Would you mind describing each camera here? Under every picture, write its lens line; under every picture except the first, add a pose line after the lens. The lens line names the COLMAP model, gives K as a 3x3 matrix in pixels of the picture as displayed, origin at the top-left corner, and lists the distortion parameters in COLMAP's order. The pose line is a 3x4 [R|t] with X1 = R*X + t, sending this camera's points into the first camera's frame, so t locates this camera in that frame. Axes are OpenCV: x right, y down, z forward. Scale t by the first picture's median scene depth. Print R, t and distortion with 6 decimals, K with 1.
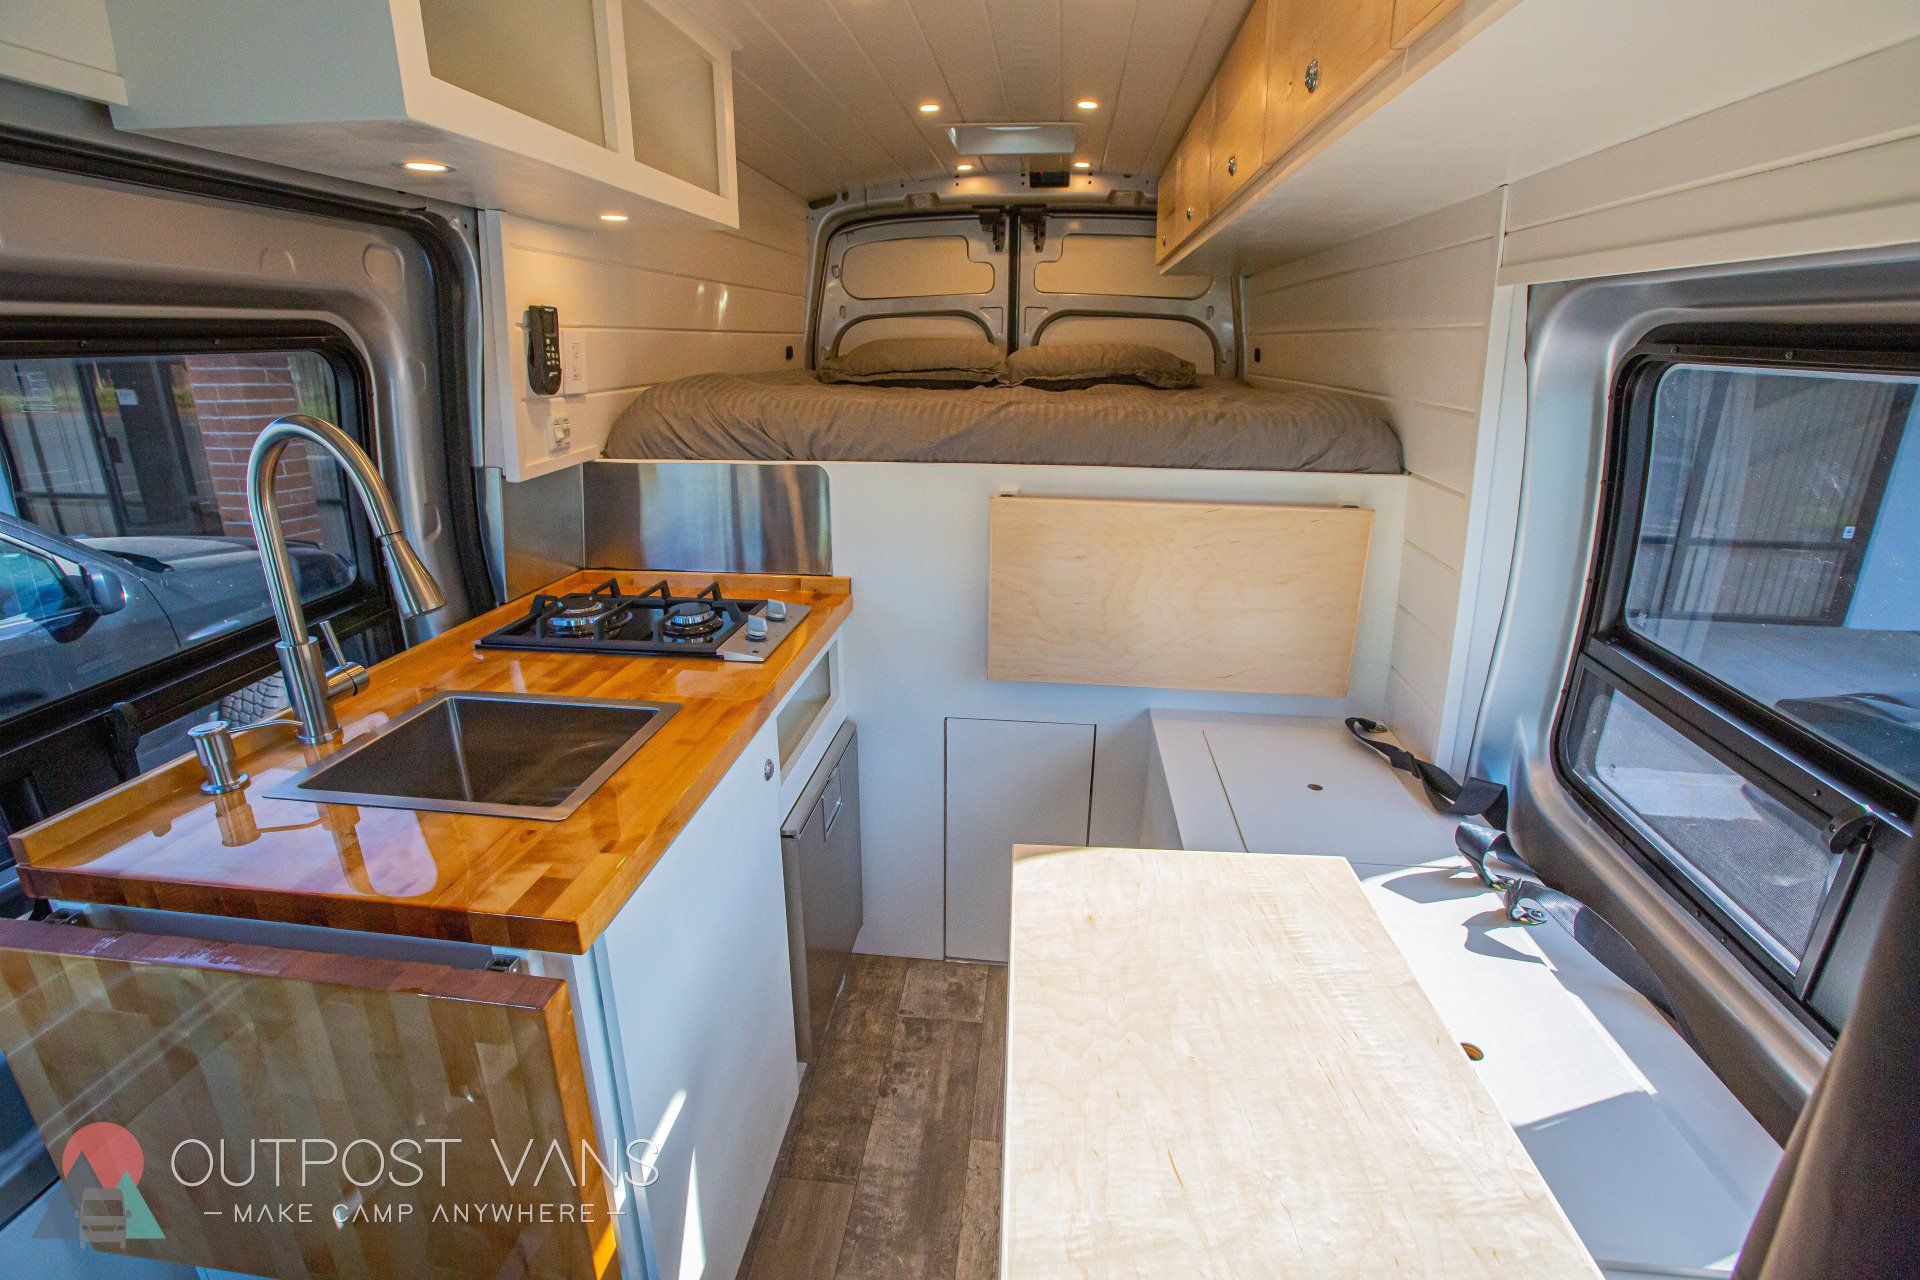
lens RADIAL K [[871.4, 0, 946.9], [0, 871.4, 636.4], [0, 0, 1]] dist [-0.064322, 0.025597]
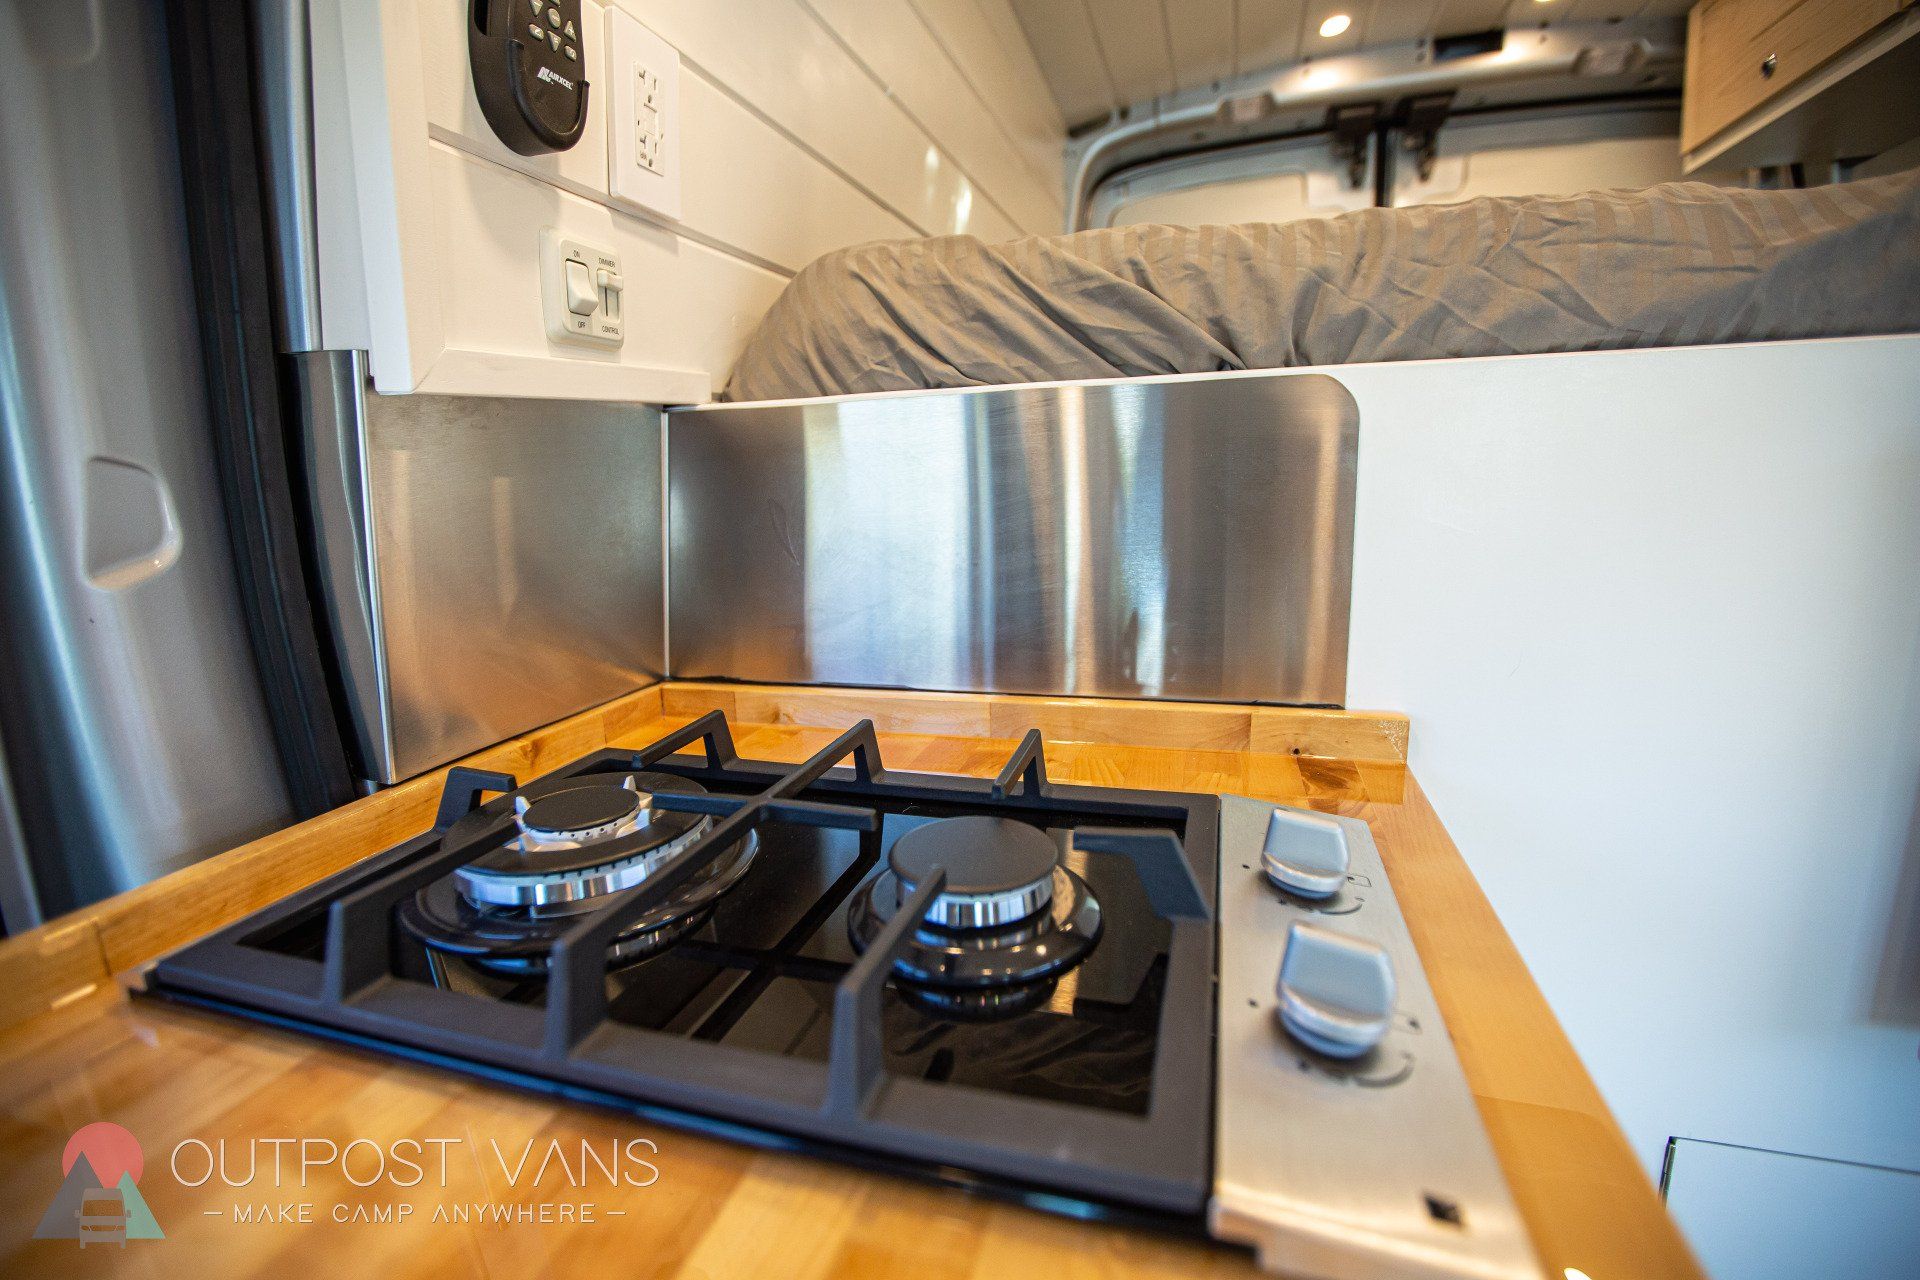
lens RADIAL K [[871.4, 0, 946.9], [0, 871.4, 636.4], [0, 0, 1]] dist [-0.064322, 0.025597]
pose [[0.982712, 0.000479, -0.185140, -0.254148], [-0.022508, 0.992888, -0.116901, -0.063527], [0.183767, 0.119048, 0.975734, 0.737436]]
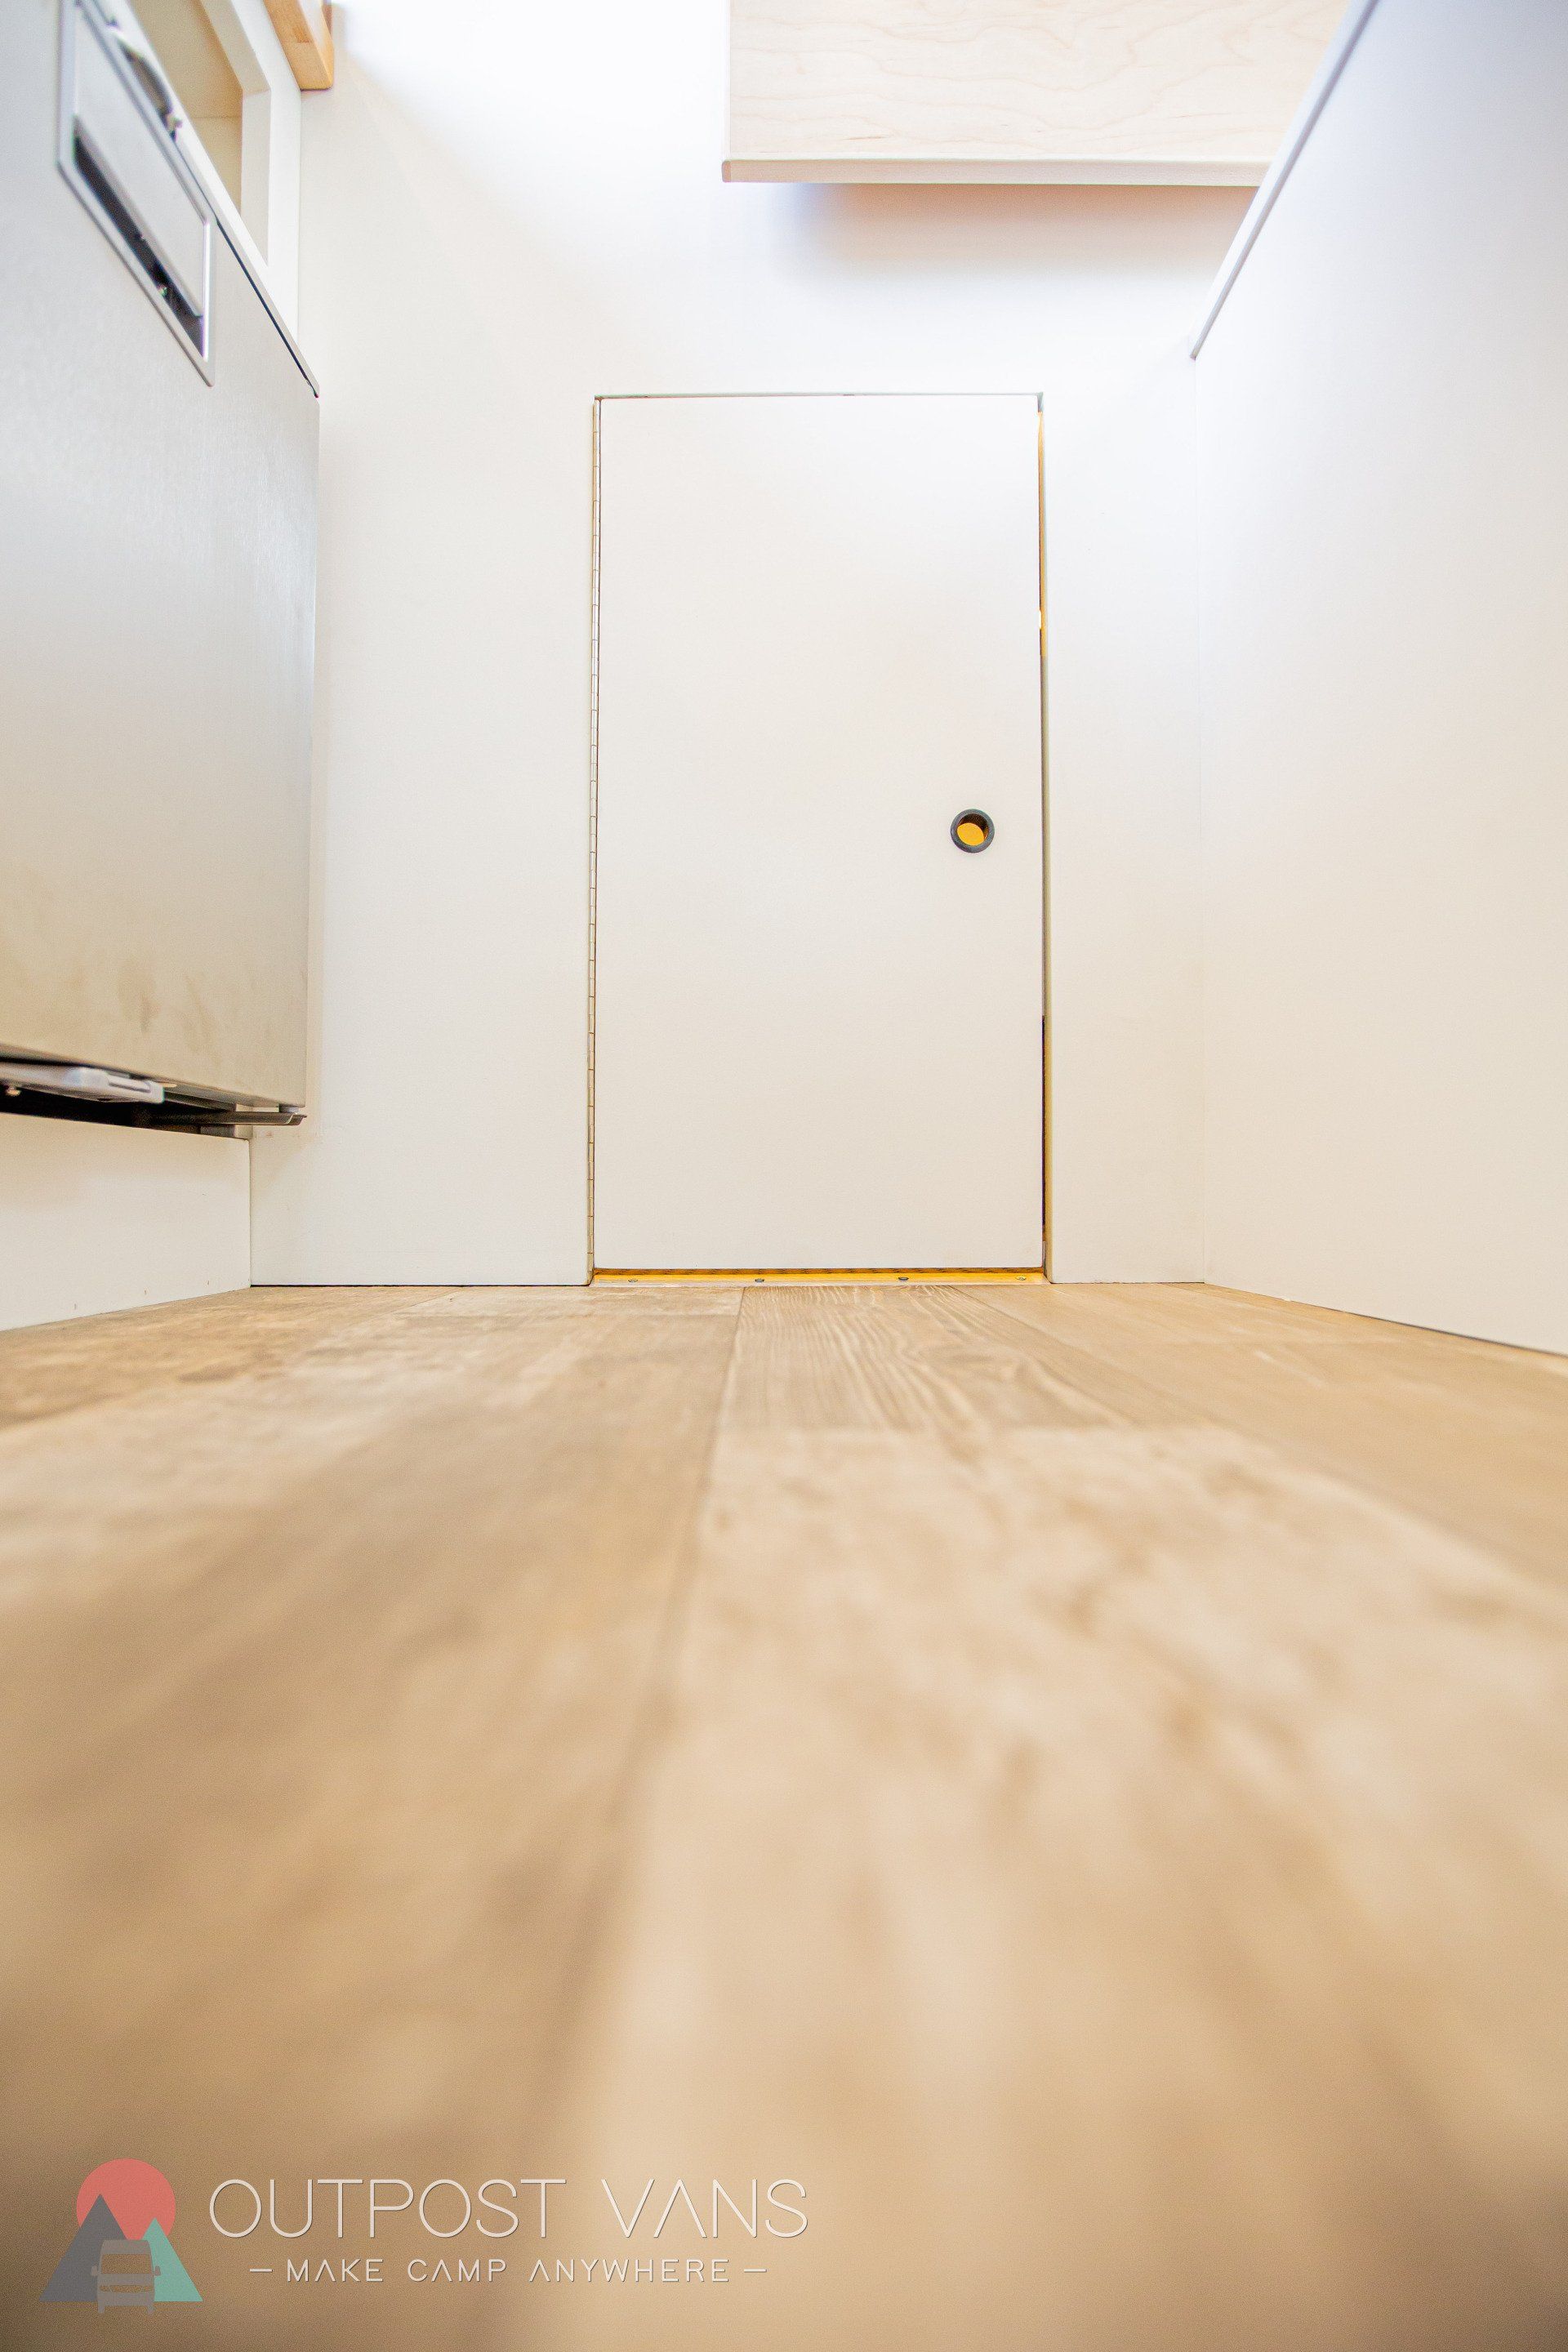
lens RADIAL K [[1067.5, 0, 784.0], [0, 1067.5, 1176.0], [0, 0, 1]] dist [-0.064322, 0.025597]
pose [[0.991713, -0.001620, 0.128466, 0.014592], [0.045738, 0.938861, -0.341245, 0.607304], [-0.120059, 0.344293, 0.931154, 0.809775]]
